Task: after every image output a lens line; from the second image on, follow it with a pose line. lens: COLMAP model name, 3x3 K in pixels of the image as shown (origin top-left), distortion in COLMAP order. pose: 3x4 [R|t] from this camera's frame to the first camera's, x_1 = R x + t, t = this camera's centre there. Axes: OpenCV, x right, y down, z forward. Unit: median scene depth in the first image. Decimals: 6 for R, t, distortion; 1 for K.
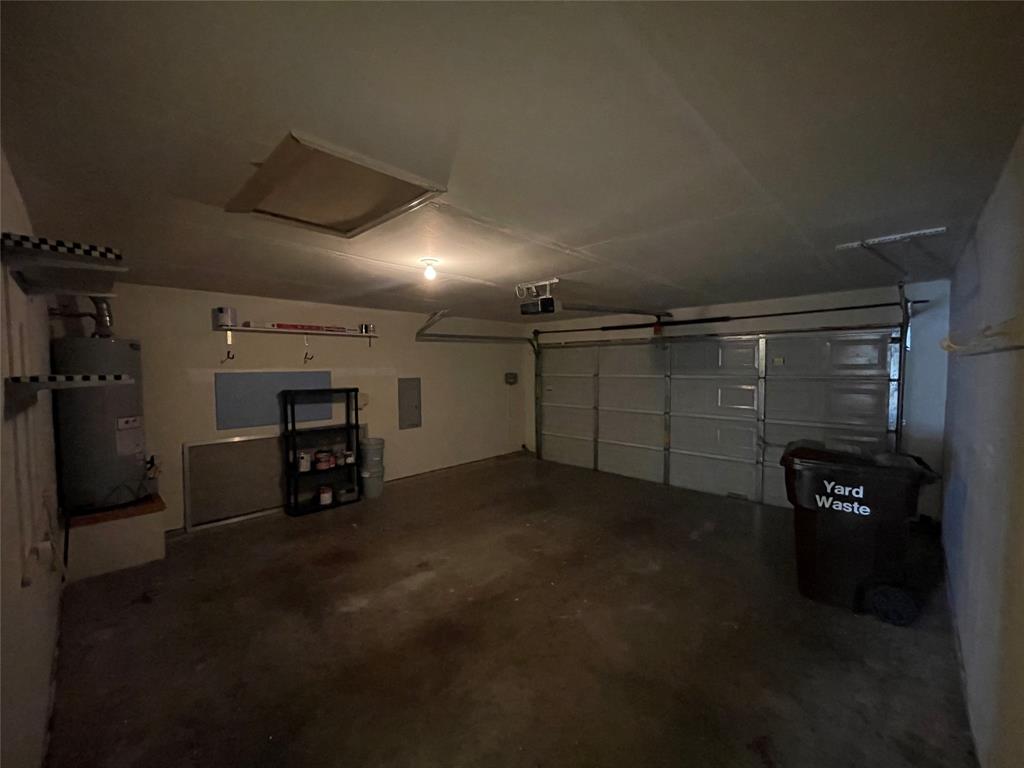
lens RADIAL K [[412.6, 0, 512.2], [0, 412.6, 382.4], [0, 0, 1]] dist [0.002611, -0.001057]
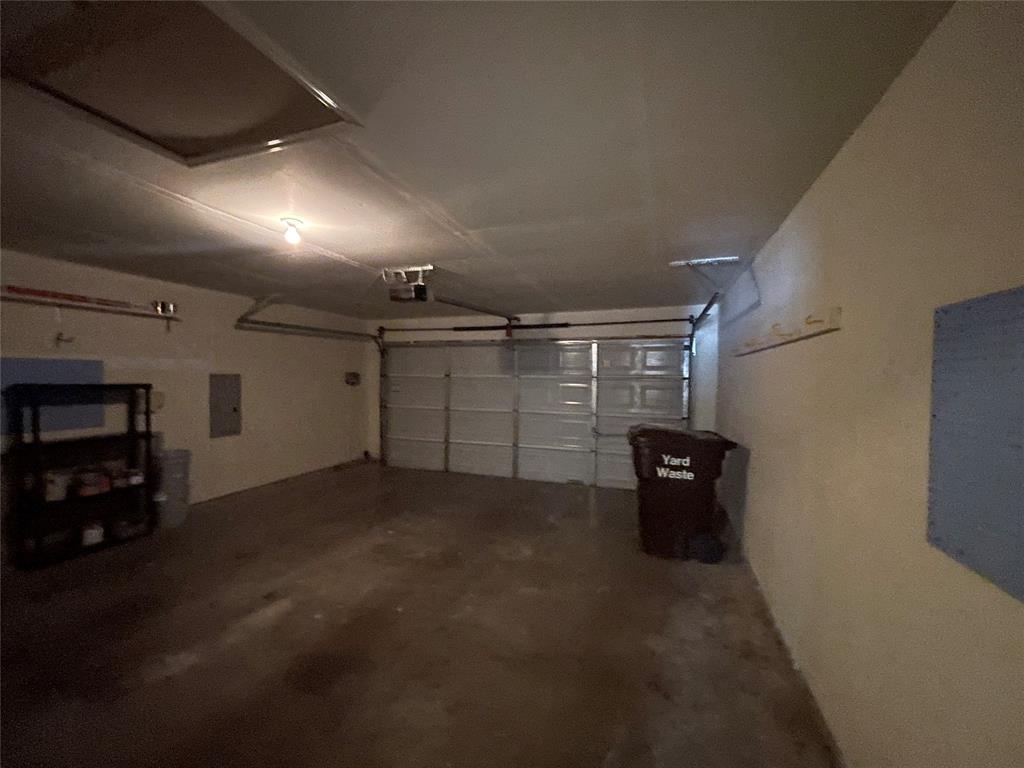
lens RADIAL K [[412.6, 0, 514.1], [0, 412.6, 383.7], [0, 0, 1]] dist [0.002611, -0.001057]
pose [[0.912749, 0.006208, 0.408473, -0.089095], [0.000799, 0.999855, -0.016981, 0.032319], [-0.408520, 0.015826, 0.912612, 0.046036]]
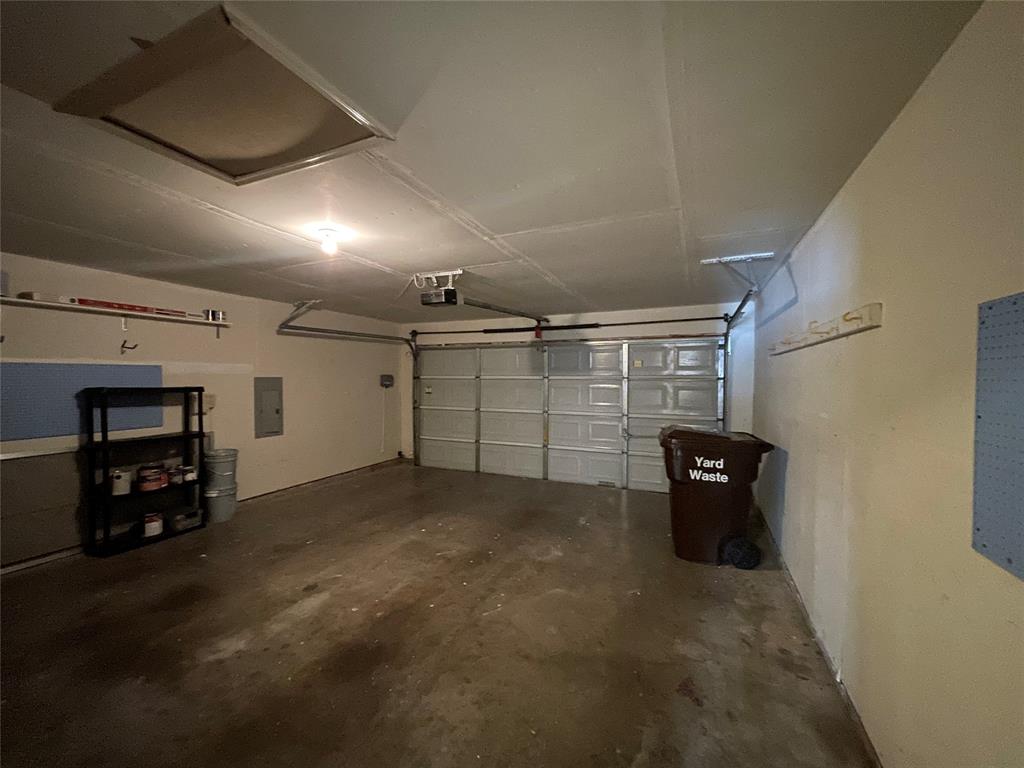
lens RADIAL K [[412.6, 0, 514.1], [0, 412.6, 383.8], [0, 0, 1]] dist [0.002611, -0.001057]
pose [[0.940882, 0.001680, 0.338731, -0.087224], [0.005473, 0.999782, -0.020163, 0.032236], [-0.338691, 0.020825, 0.940667, 0.037524]]
